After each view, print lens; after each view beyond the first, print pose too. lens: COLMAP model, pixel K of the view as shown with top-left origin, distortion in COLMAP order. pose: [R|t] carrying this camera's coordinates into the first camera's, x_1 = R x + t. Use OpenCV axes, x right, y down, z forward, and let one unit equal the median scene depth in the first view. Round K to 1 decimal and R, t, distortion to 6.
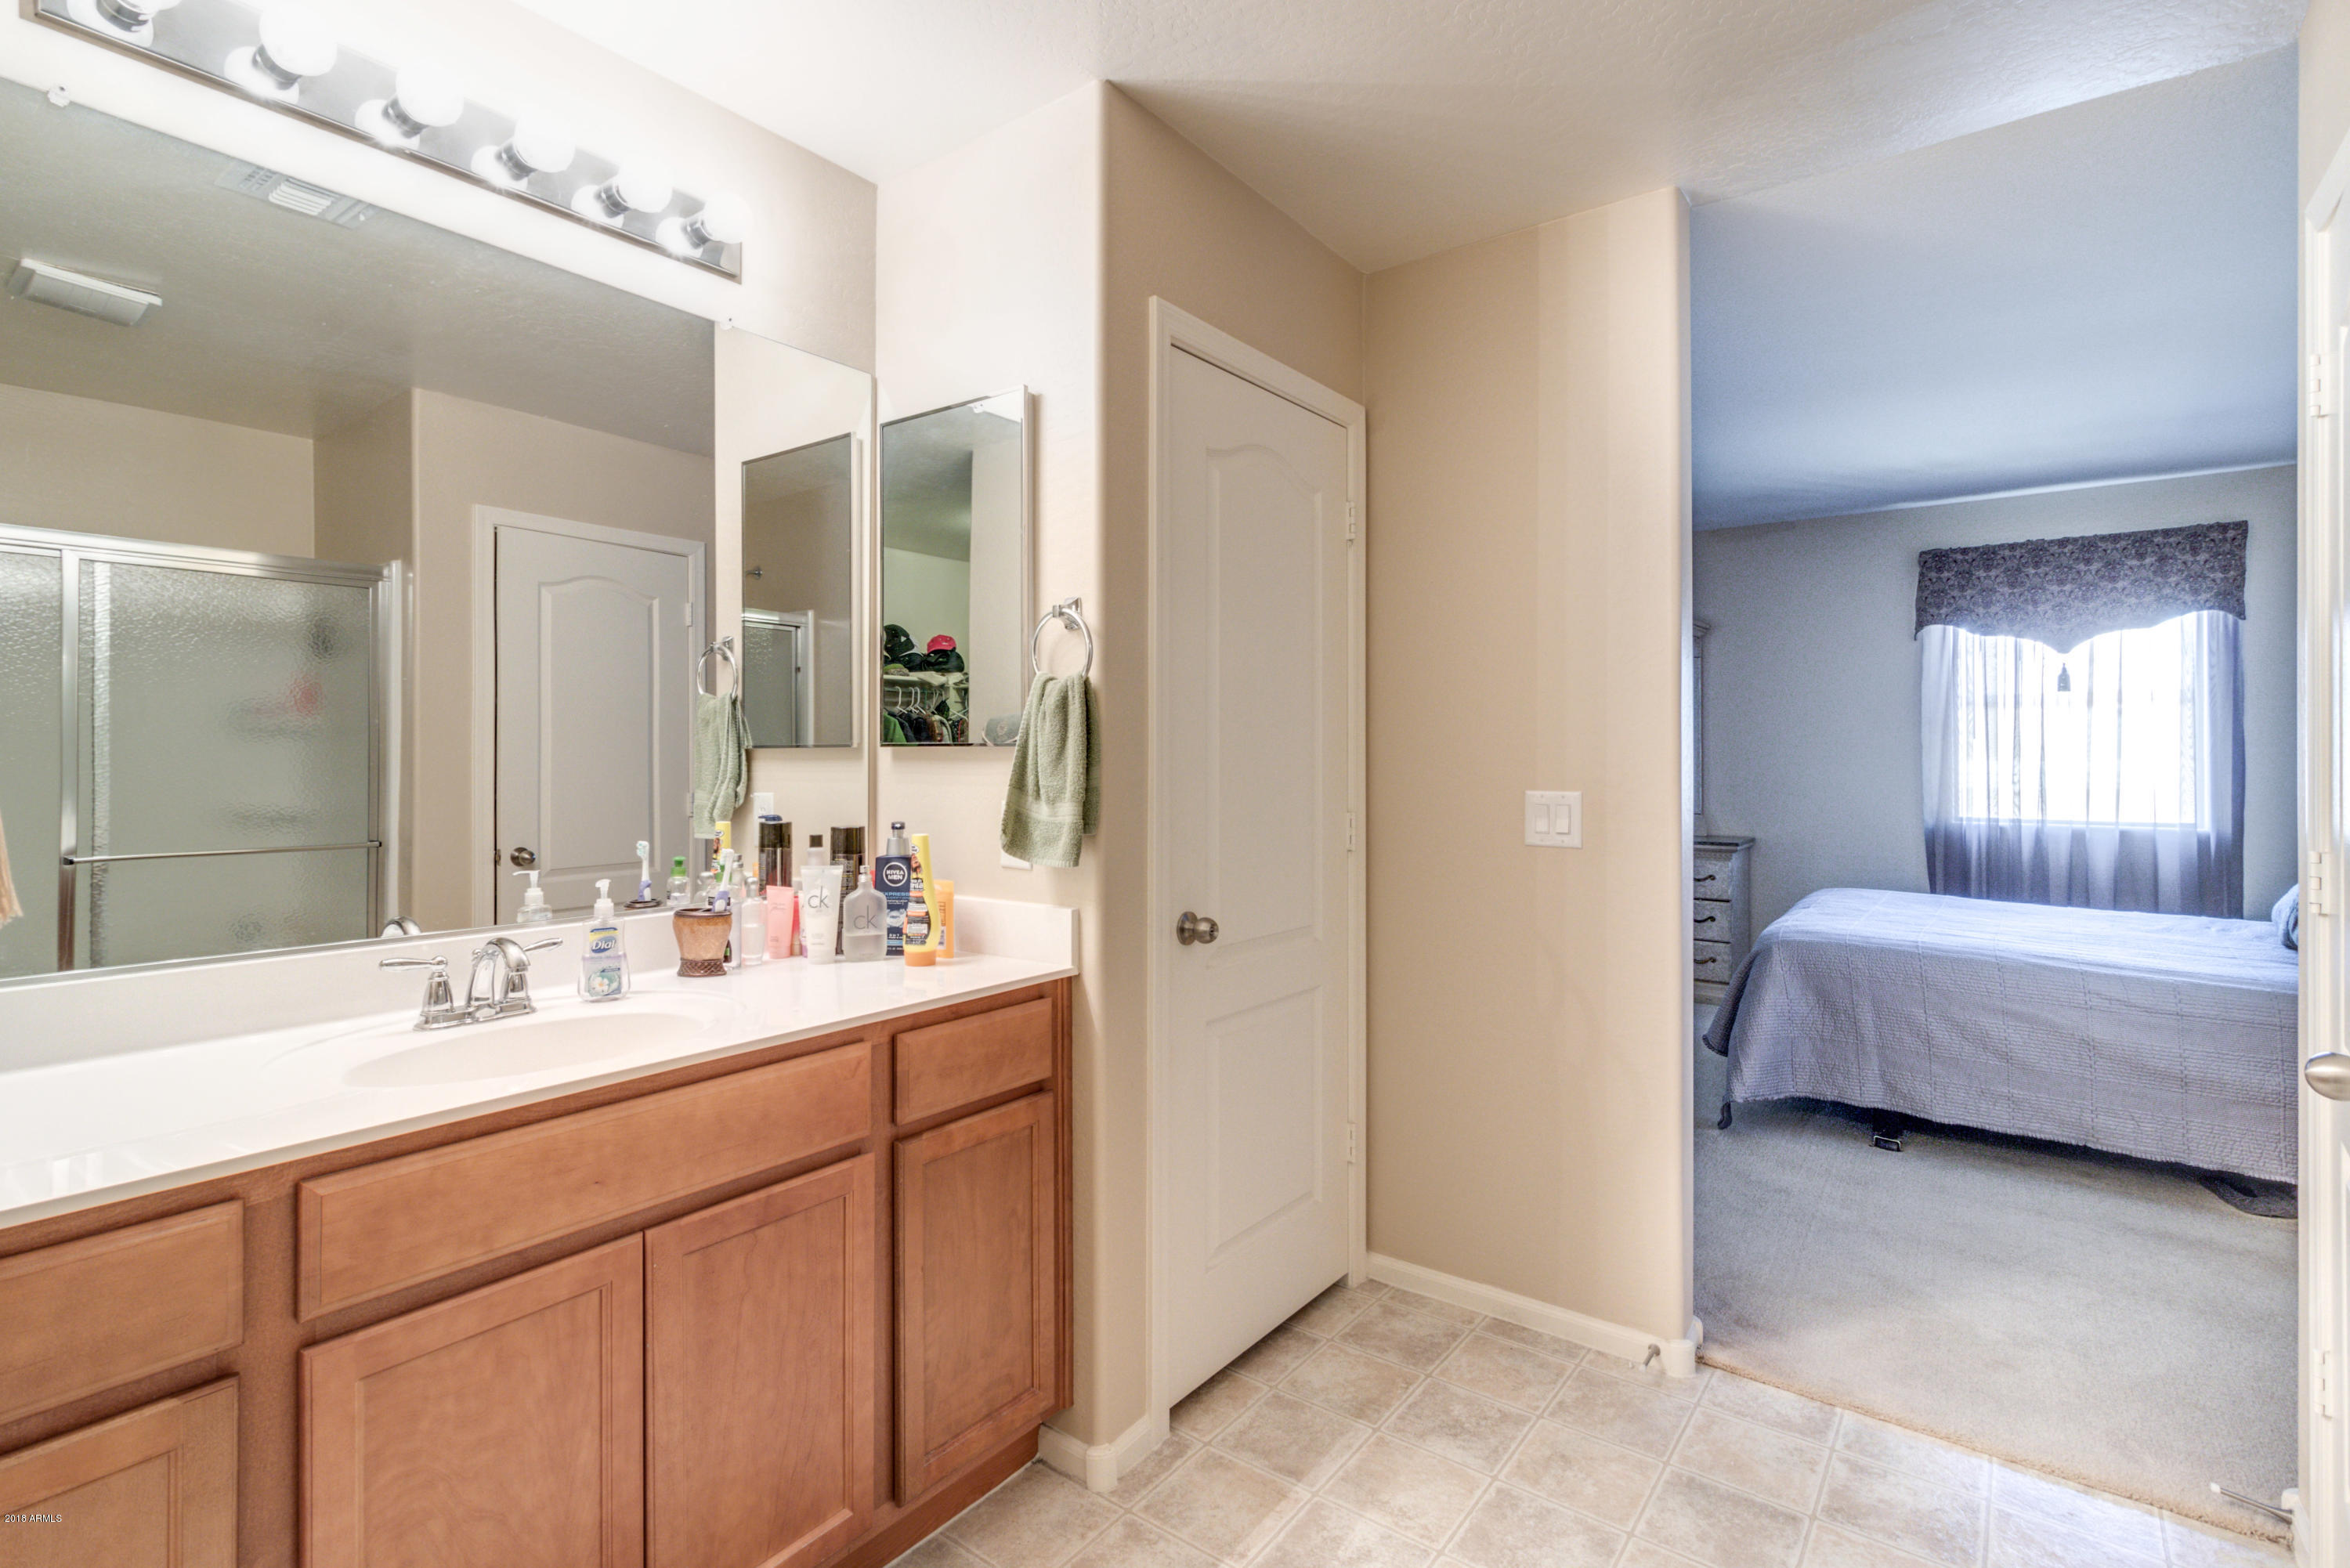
lens RADIAL K [[1097.3, 0, 1159.4], [0, 1097.3, 776.0], [0, 0, 1]] dist [0.001585, 0.000919]
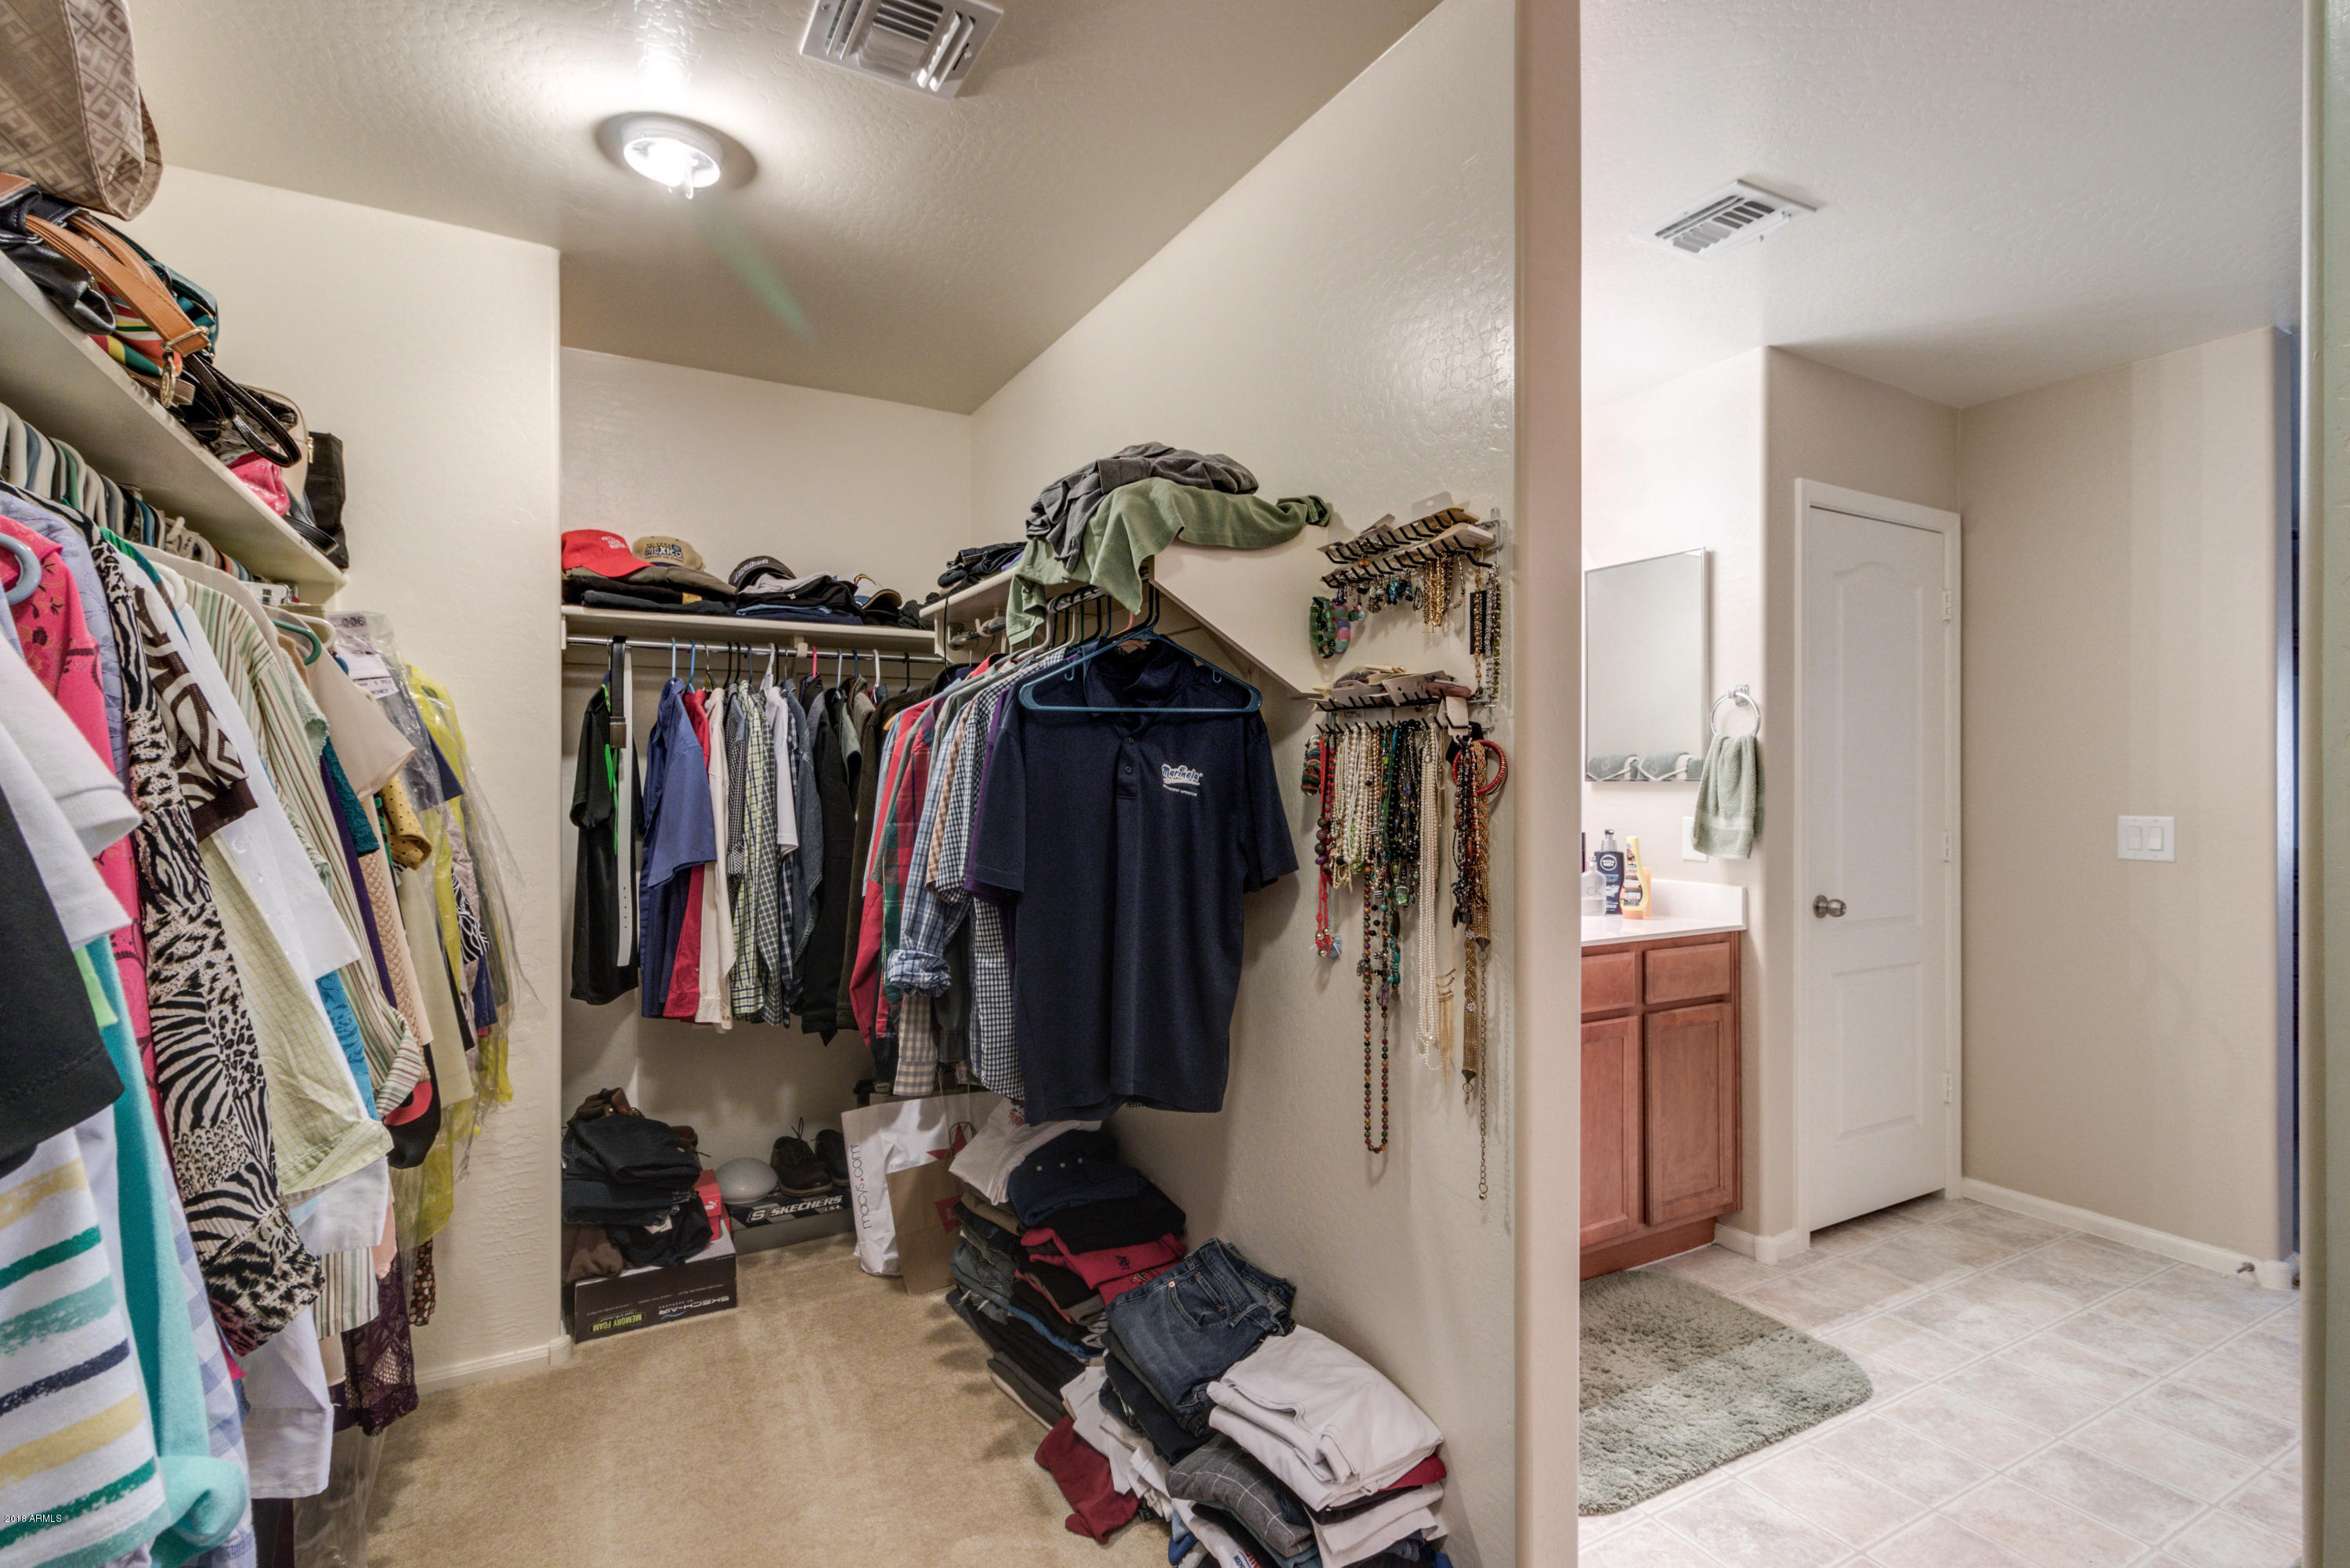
lens RADIAL K [[1103.6, 0, 1161.4], [0, 1103.6, 796.0], [0, 0, 1]] dist [0.005019, -0.000365]
pose [[0.919675, 0.003535, -0.392664, -0.216444], [-0.007997, 0.999921, -0.009729, 0.014981], [0.392598, 0.012088, 0.919631, -0.734861]]
